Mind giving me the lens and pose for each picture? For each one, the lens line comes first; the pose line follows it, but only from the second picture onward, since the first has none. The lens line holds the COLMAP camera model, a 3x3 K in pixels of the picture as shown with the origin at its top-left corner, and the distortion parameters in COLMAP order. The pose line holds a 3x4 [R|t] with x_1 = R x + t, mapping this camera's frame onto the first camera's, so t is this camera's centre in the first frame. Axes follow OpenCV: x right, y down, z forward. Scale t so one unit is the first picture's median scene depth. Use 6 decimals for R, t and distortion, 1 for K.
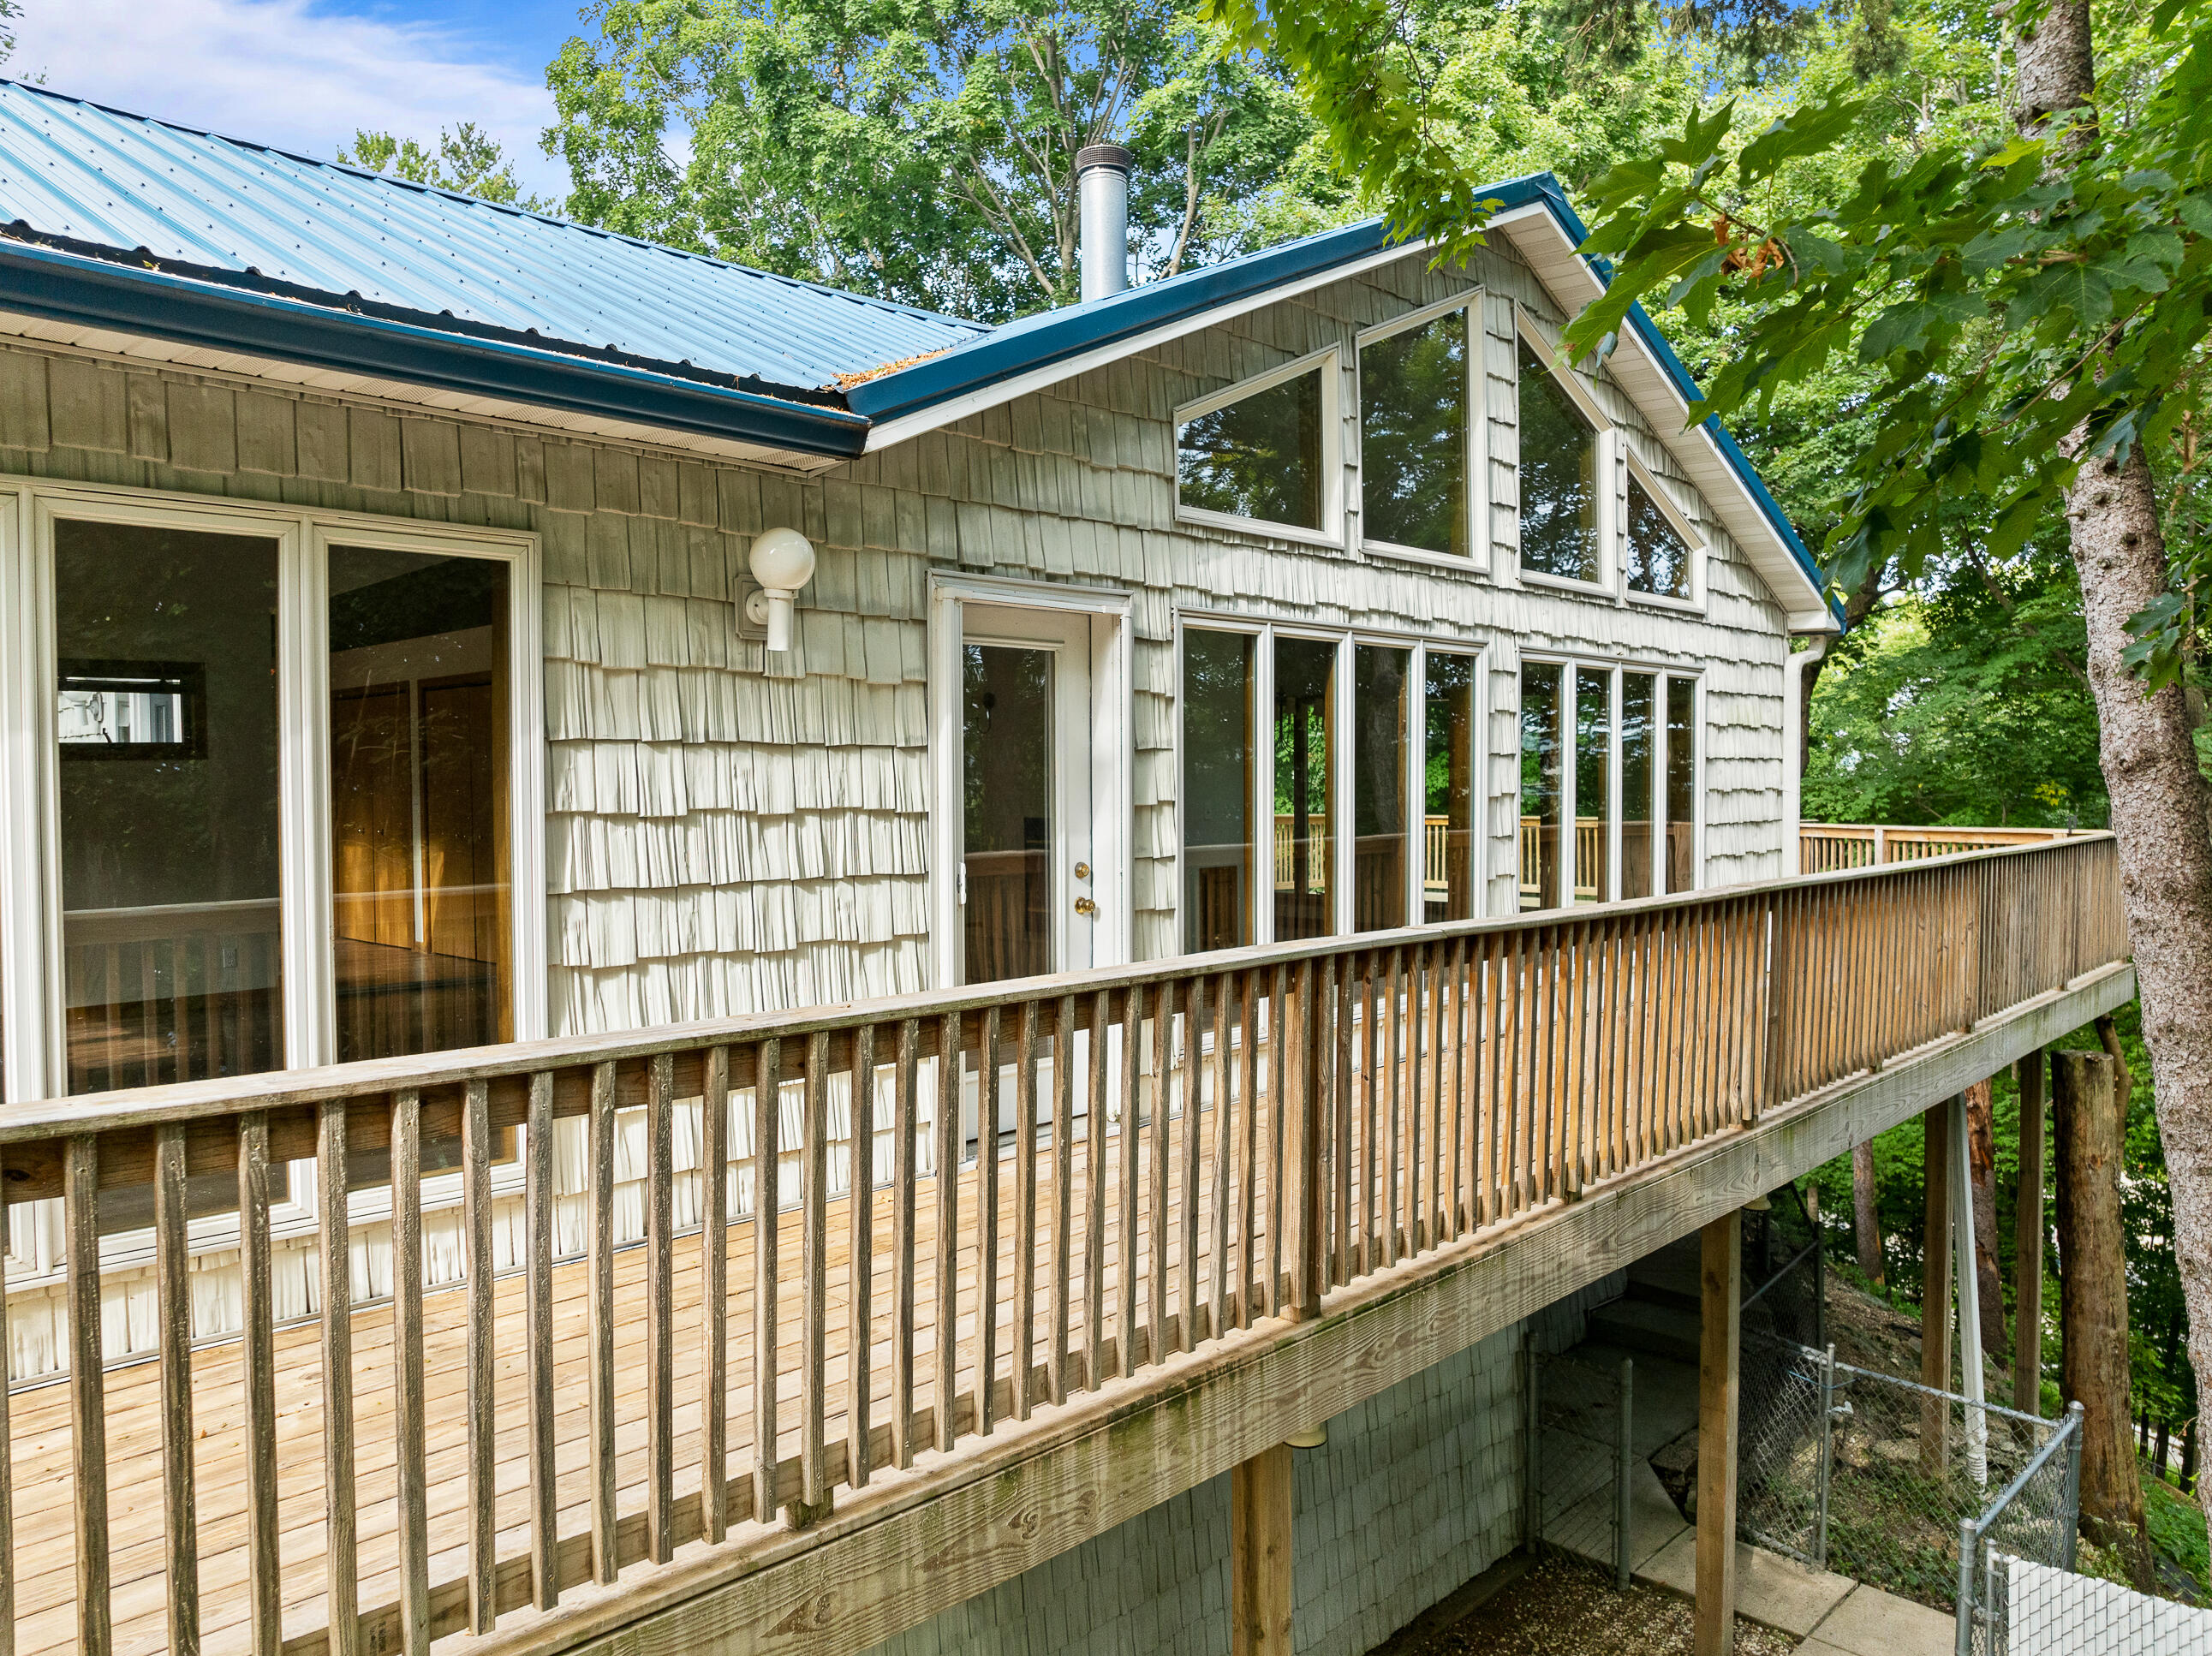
lens RADIAL K [[1573.0, 0, 1106.0], [0, 1573.0, 828.0], [0, 0, 1]] dist [-0.031716, 0.000238]
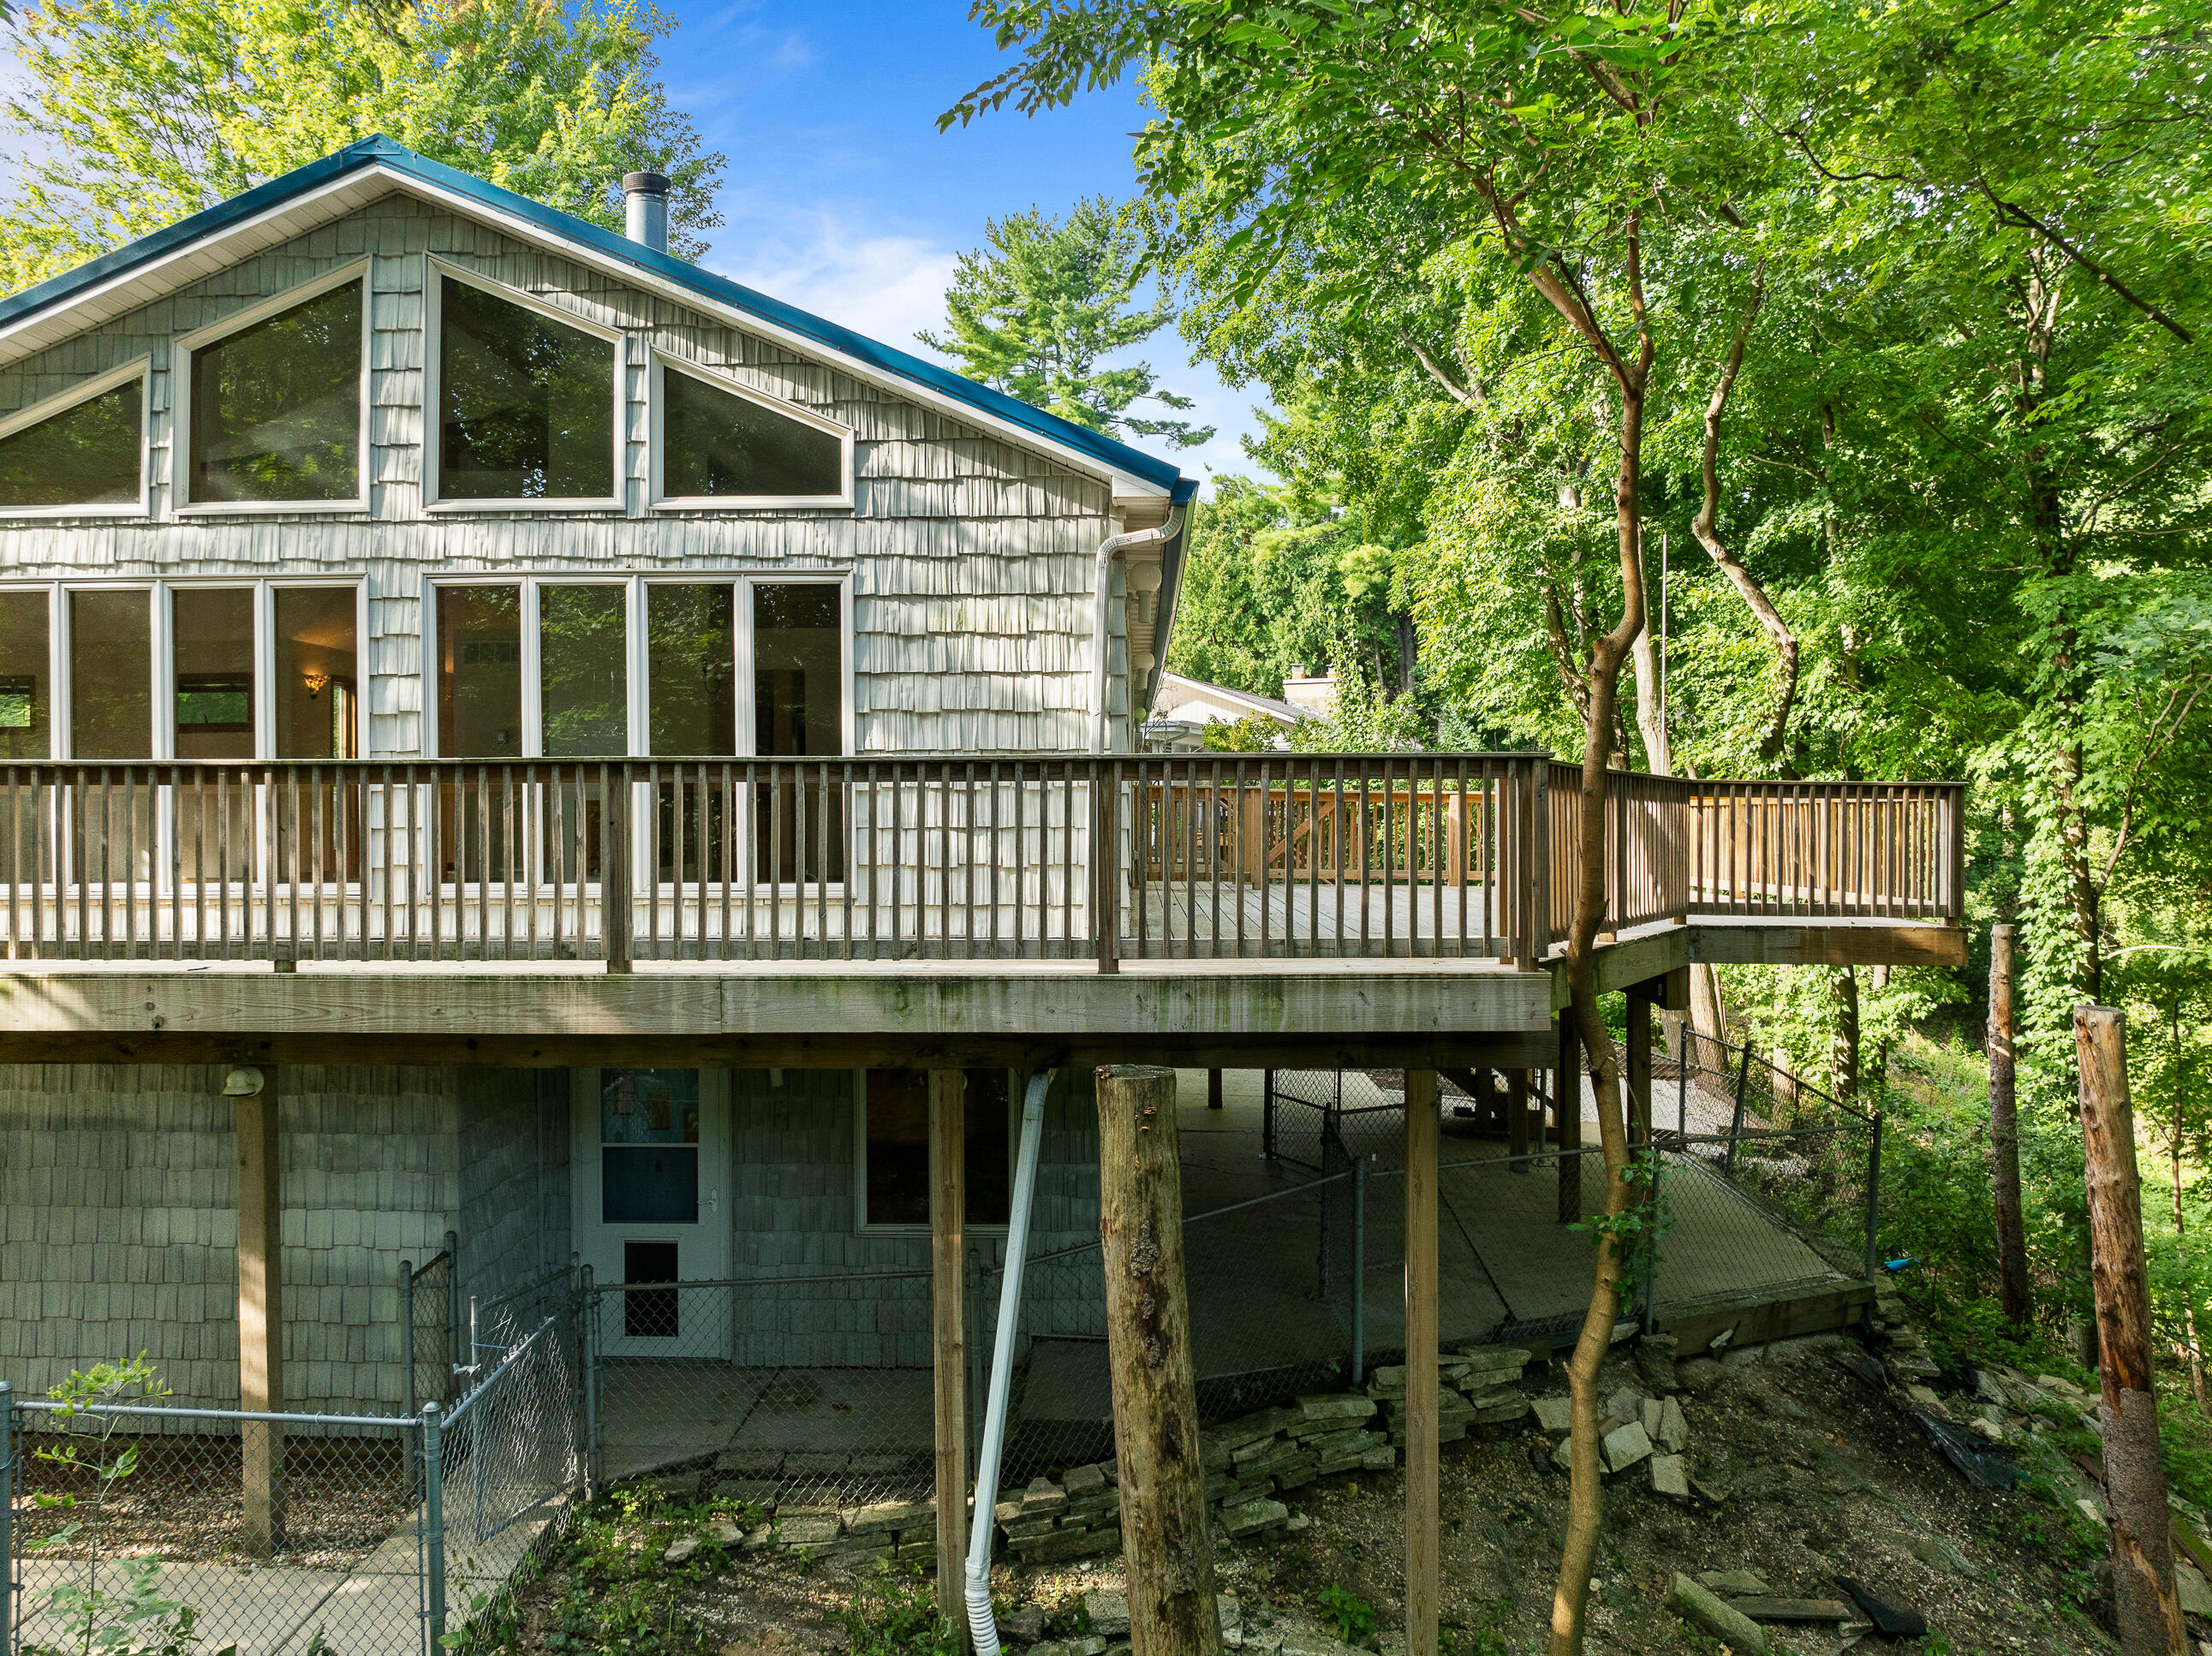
lens RADIAL K [[1573.0, 0, 1106.0], [0, 1573.0, 828.0], [0, 0, 1]] dist [-0.031716, 0.000238]
pose [[0.678208, 0.004145, -0.734858, 1.479989], [-0.023725, 0.999586, -0.016258, 0.069557], [0.734487, 0.028461, 0.678026, 0.679634]]
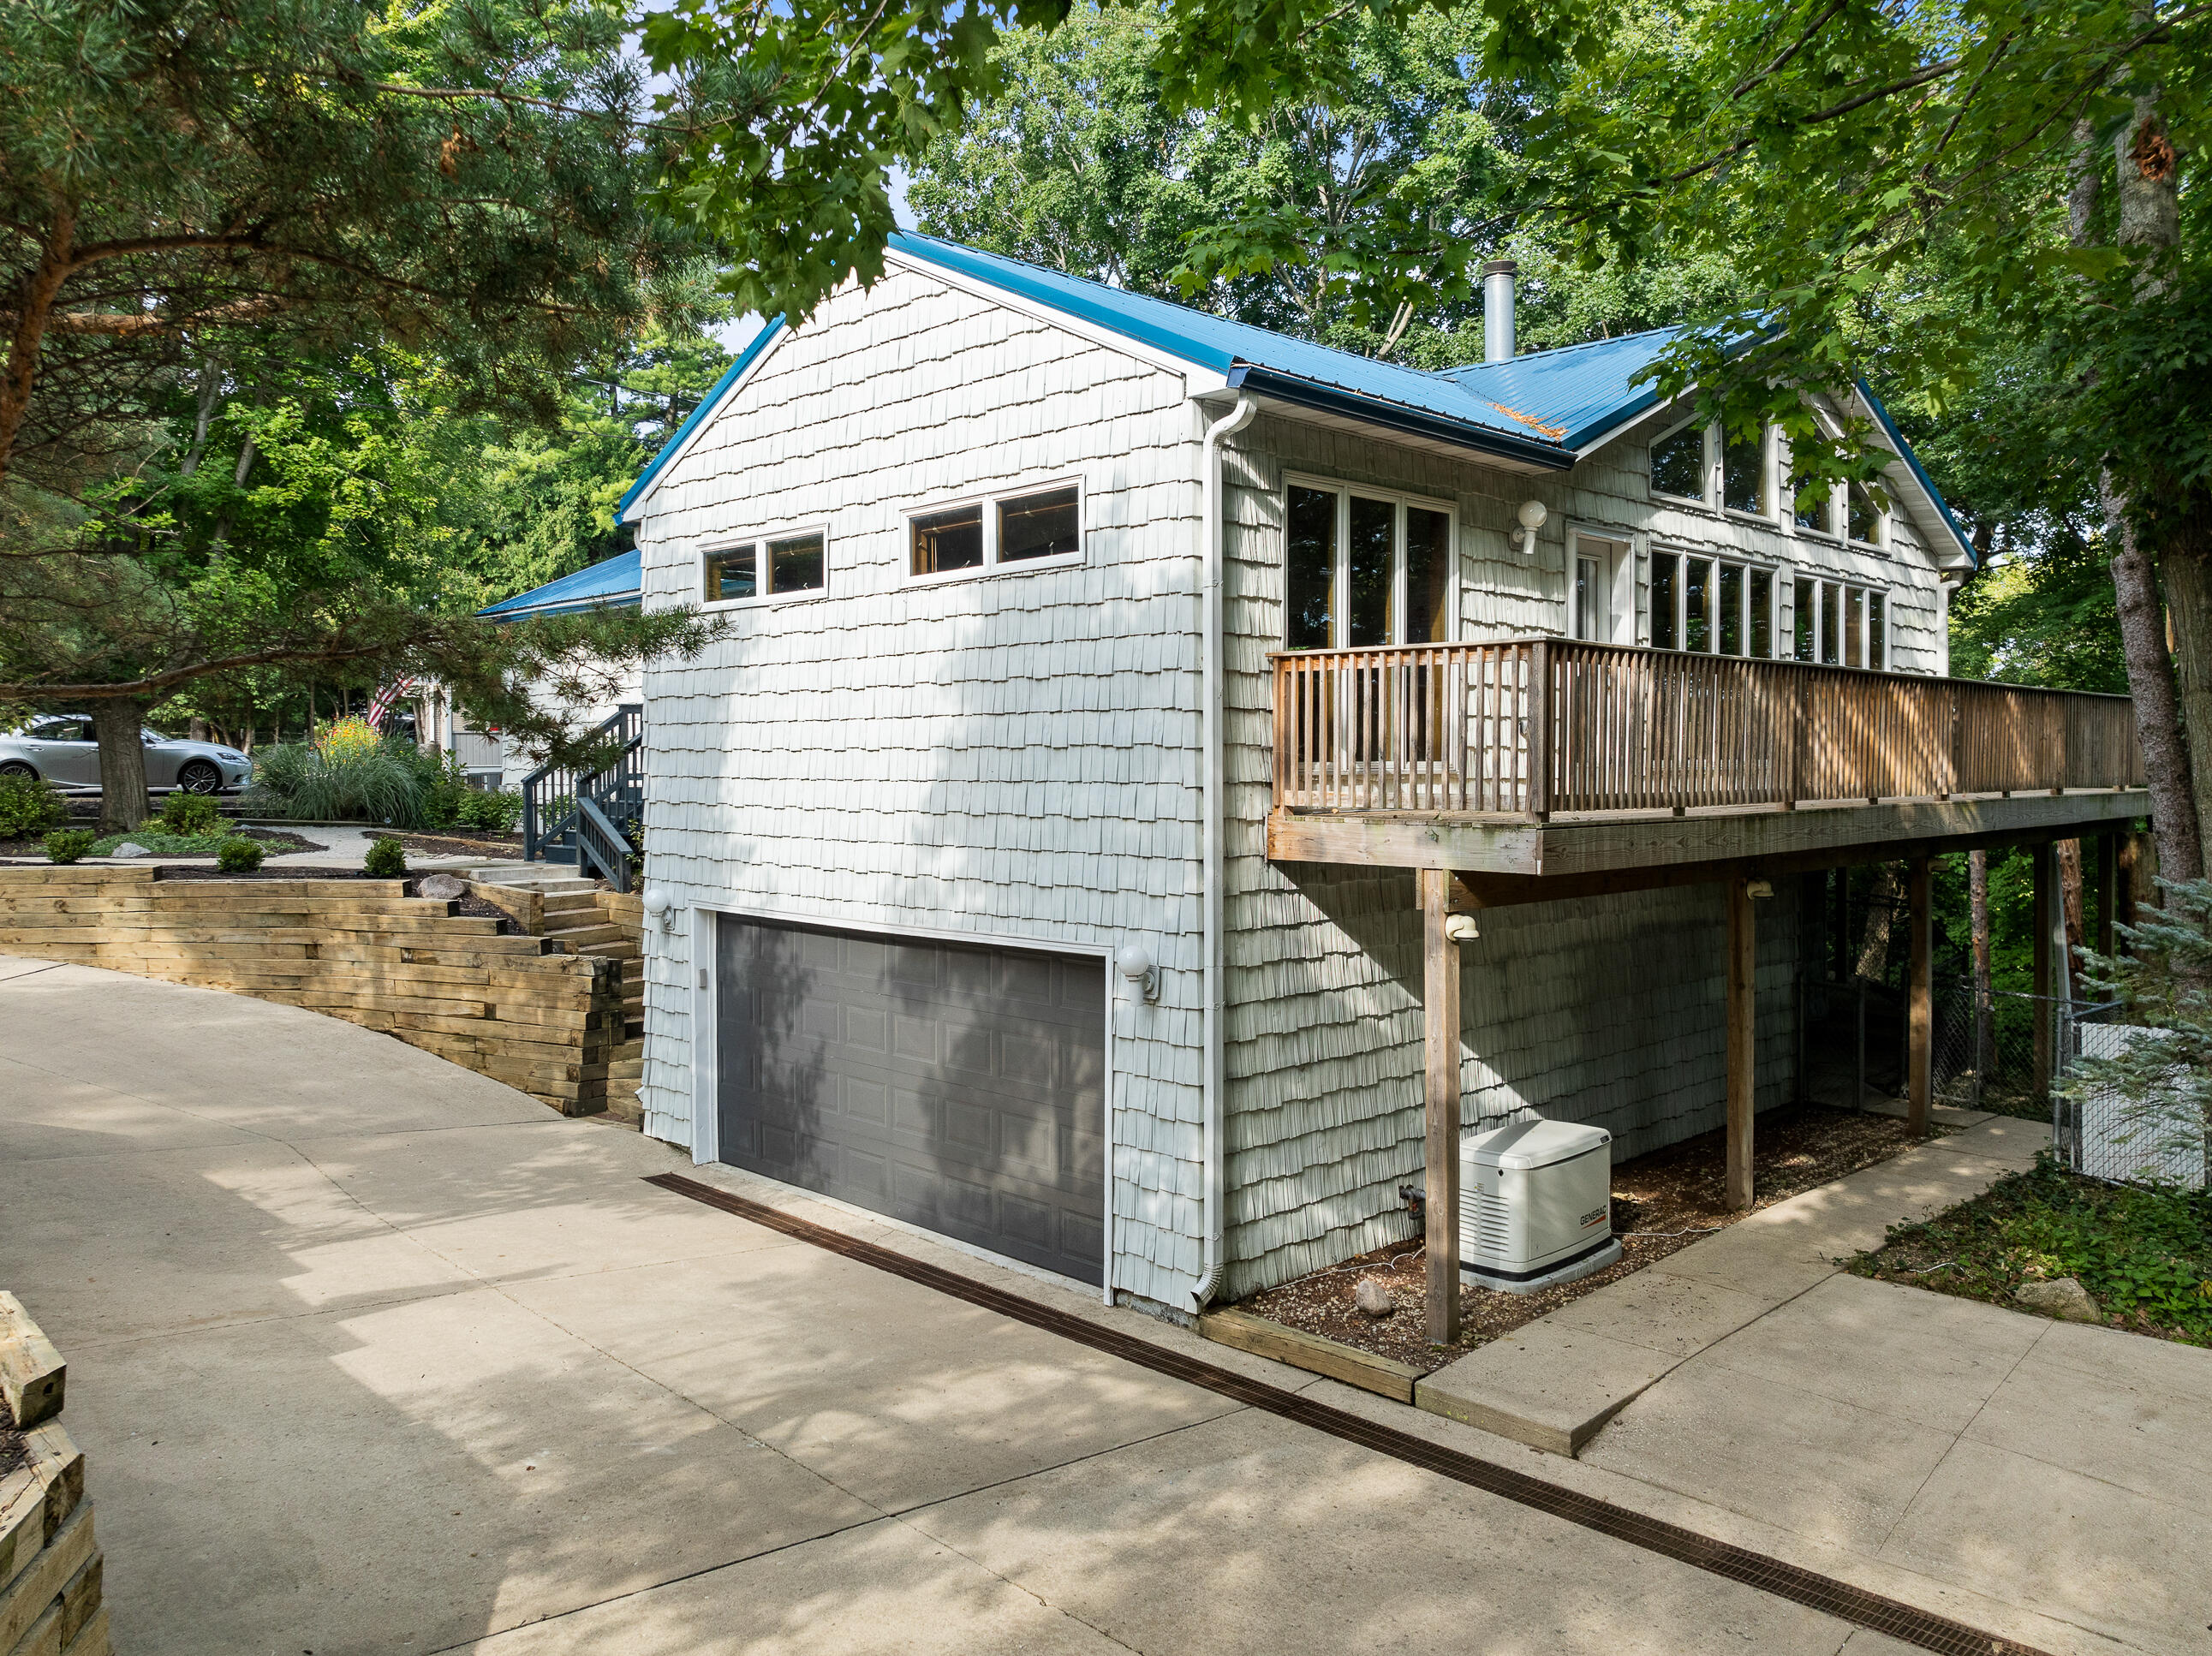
lens RADIAL K [[1628.0, 0, 1106.5], [0, 1628.0, 782.8], [0, 0, 1]] dist [-0.023291, 0.010336]
pose [[0.999450, 0.002902, -0.033039, -0.476204], [-0.003540, 0.999808, -0.019275, 0.172163], [0.032977, 0.019382, 0.999268, -0.886670]]
